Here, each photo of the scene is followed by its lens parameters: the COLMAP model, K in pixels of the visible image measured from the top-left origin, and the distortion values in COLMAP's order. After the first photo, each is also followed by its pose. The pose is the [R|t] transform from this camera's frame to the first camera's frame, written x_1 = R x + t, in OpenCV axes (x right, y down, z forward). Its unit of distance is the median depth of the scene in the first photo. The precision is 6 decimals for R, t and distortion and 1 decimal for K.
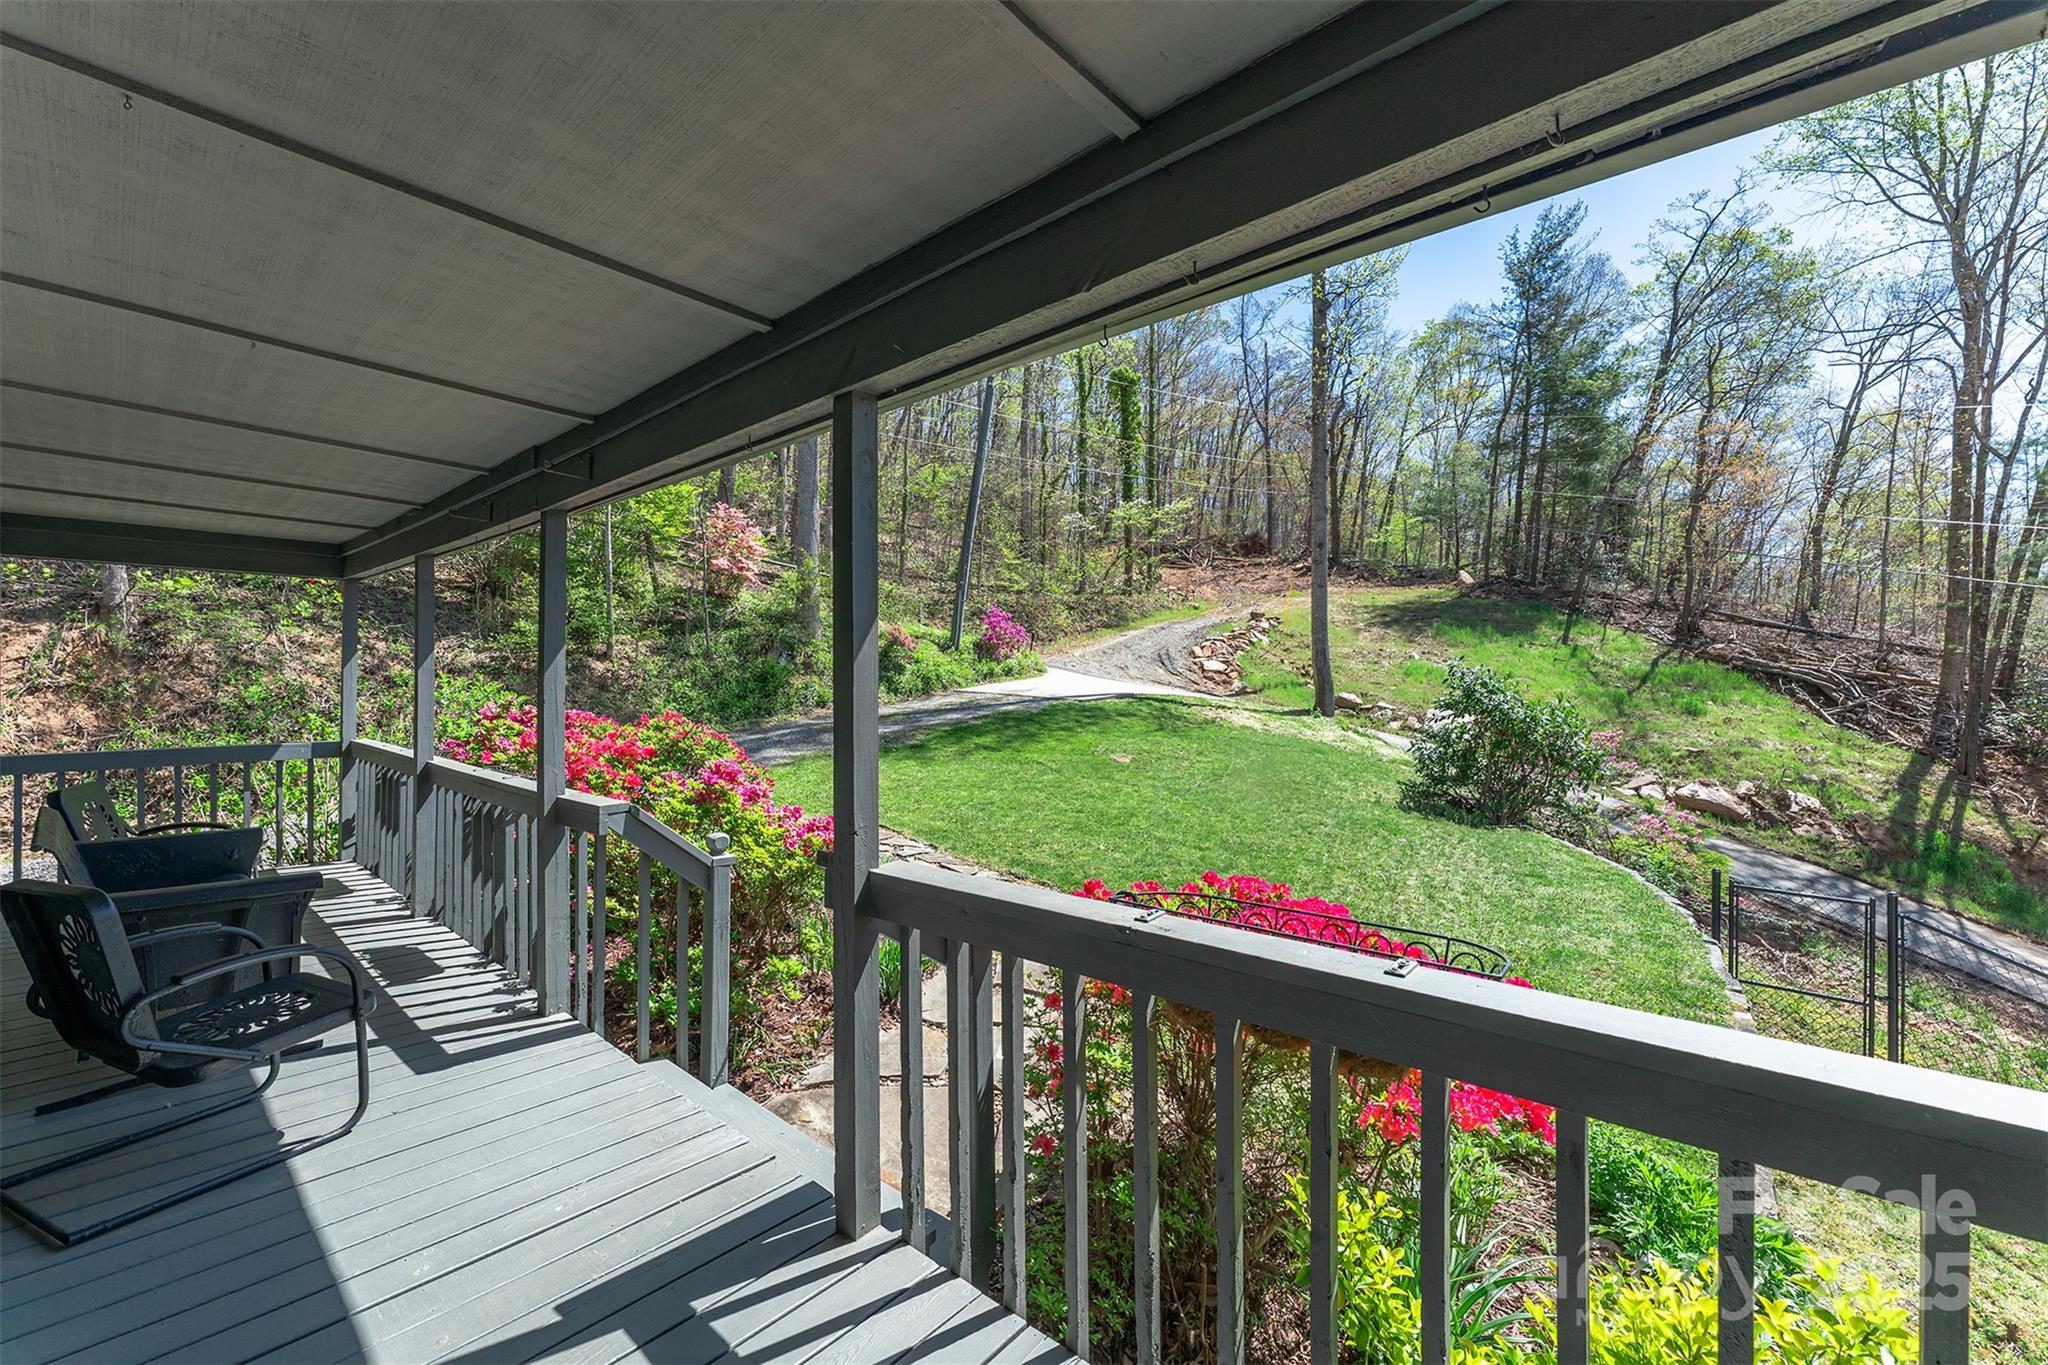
lens RADIAL K [[827.0, 0, 1020.6], [0, 827.0, 677.1], [0, 0, 1]] dist [0.003731, 0.000247]
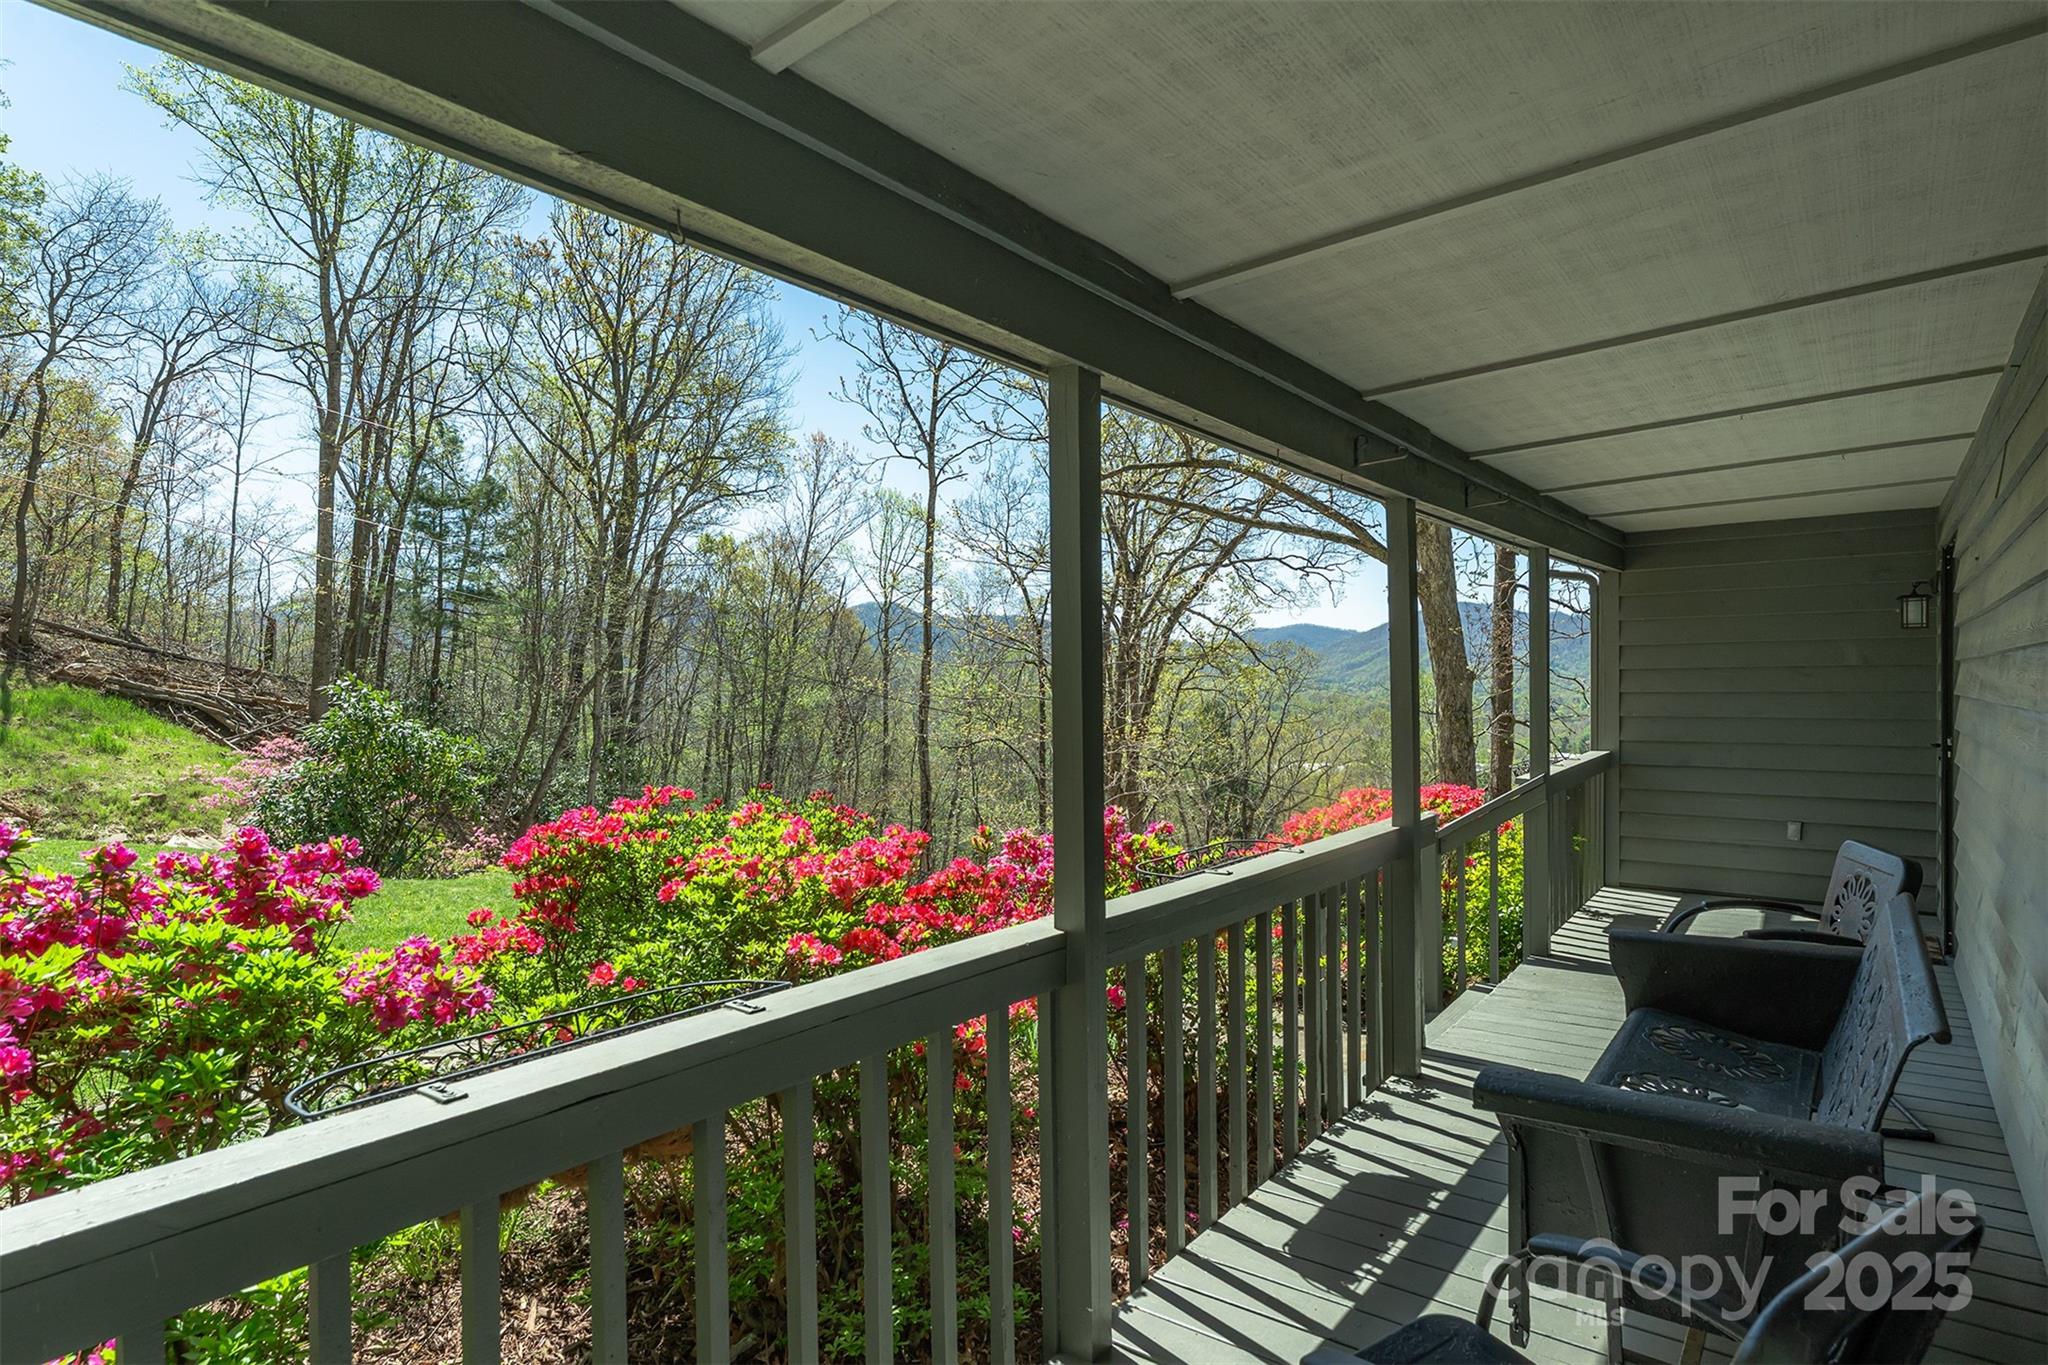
lens RADIAL K [[1057.1, 0, 1021.7], [0, 1057.1, 686.9], [0, 0, 1]] dist [-0.003208, -0.000196]
pose [[-0.062975, 0.003820, 0.998008, -1.361981], [0.013558, 0.999904, -0.002972, -0.012530], [-0.997923, 0.013344, -0.063021, 1.200626]]
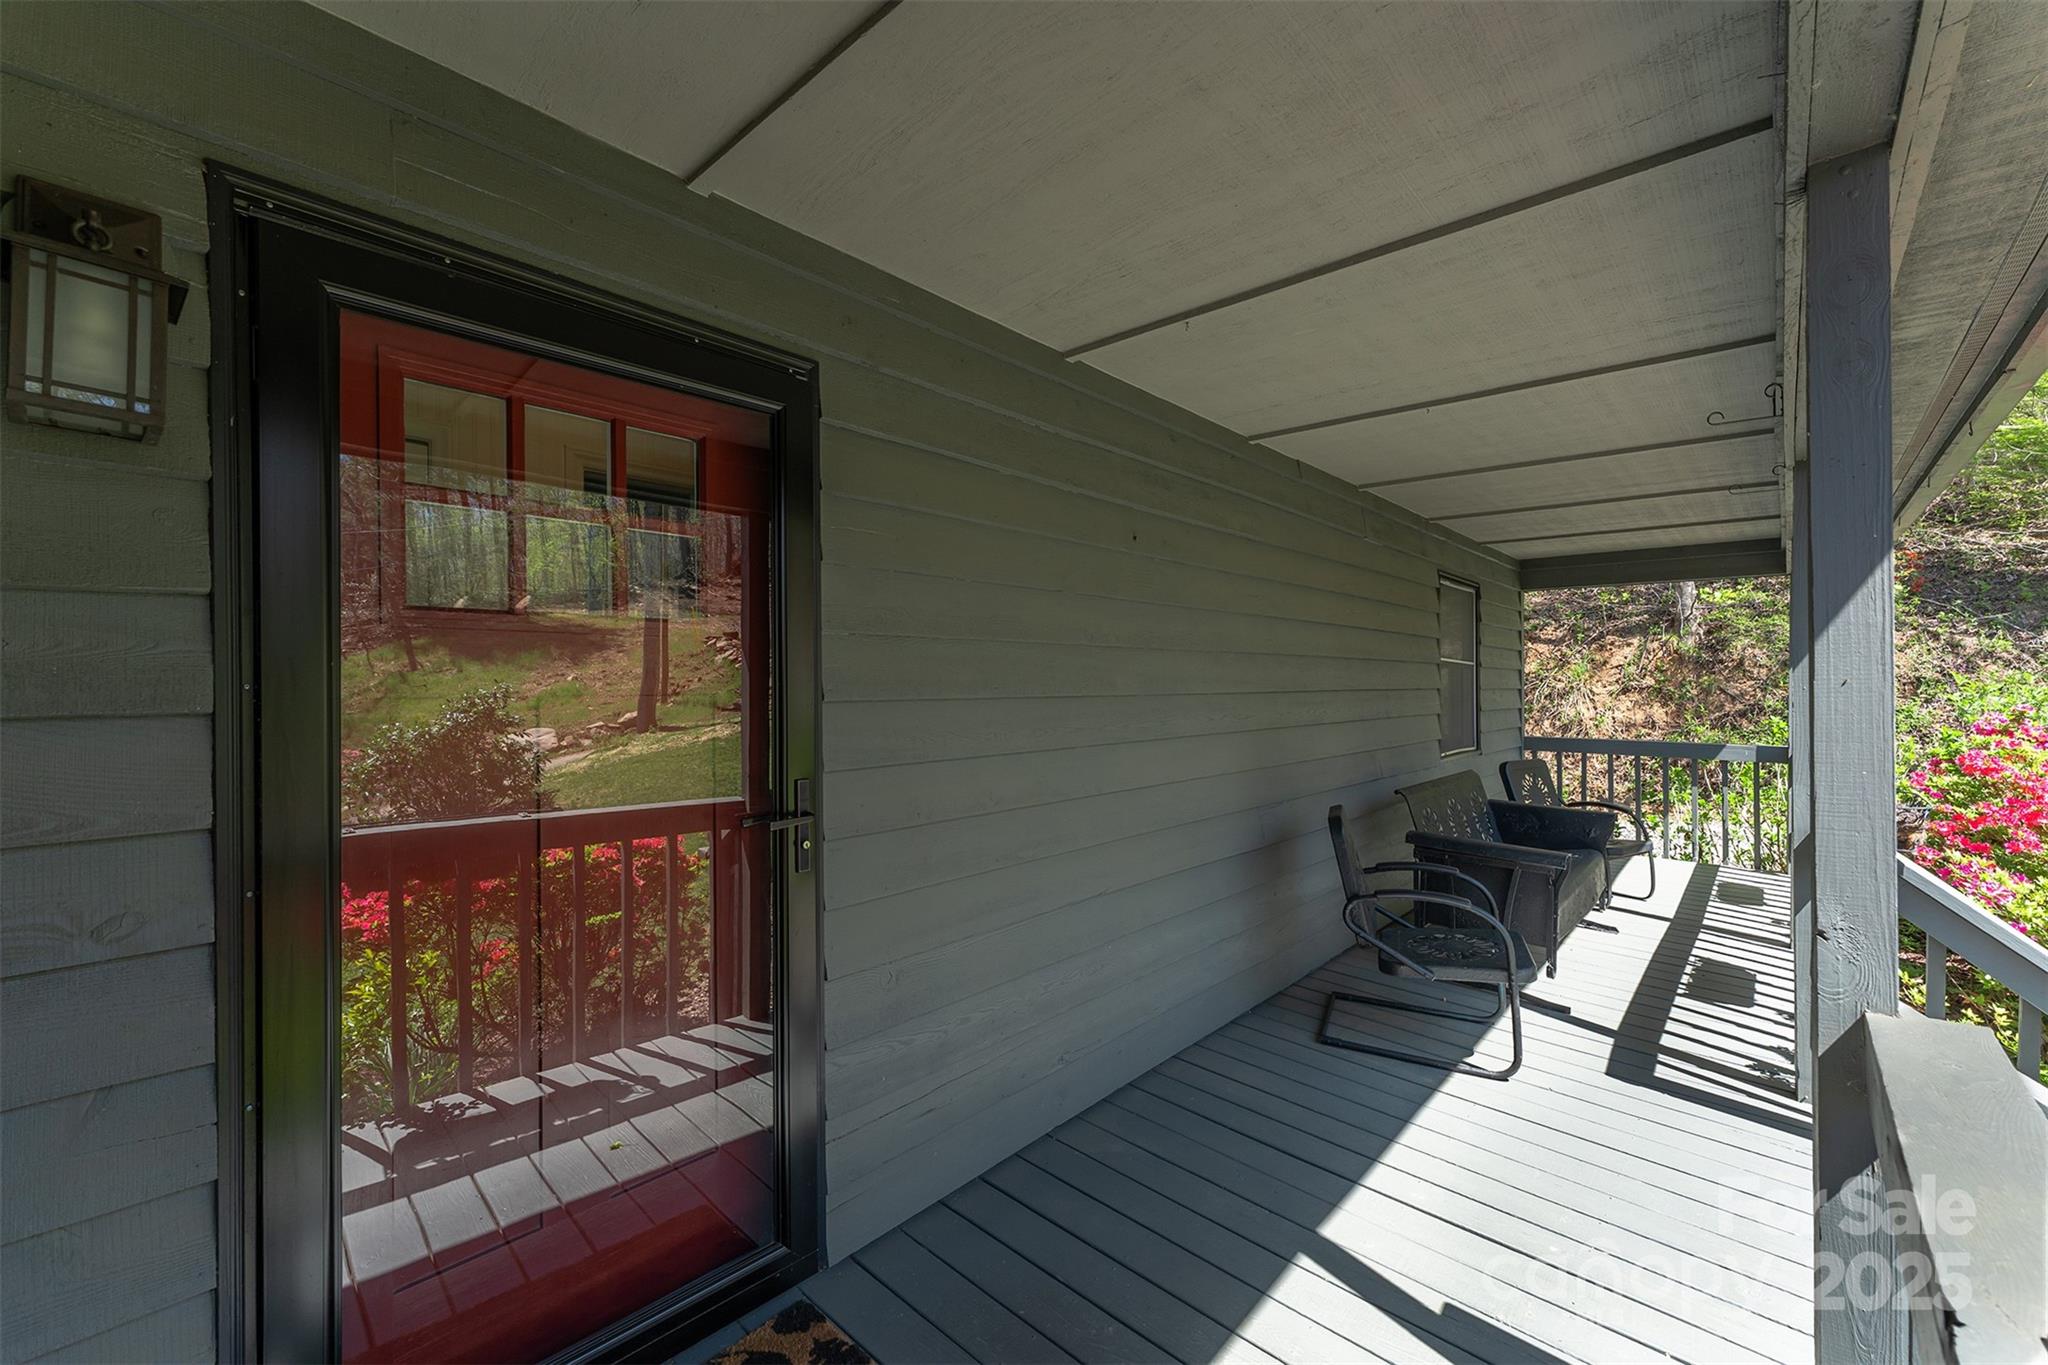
lens RADIAL K [[827.0, 0, 1024.0], [0, 827.0, 683.5], [0, 0, 1]] dist [0.003731, 0.000247]
pose [[-0.004184, 0.001419, -0.999990, 0.180729], [-0.000048, 0.999999, 0.001419, 0.006741], [0.999991, 0.000053, -0.004184, 0.207576]]
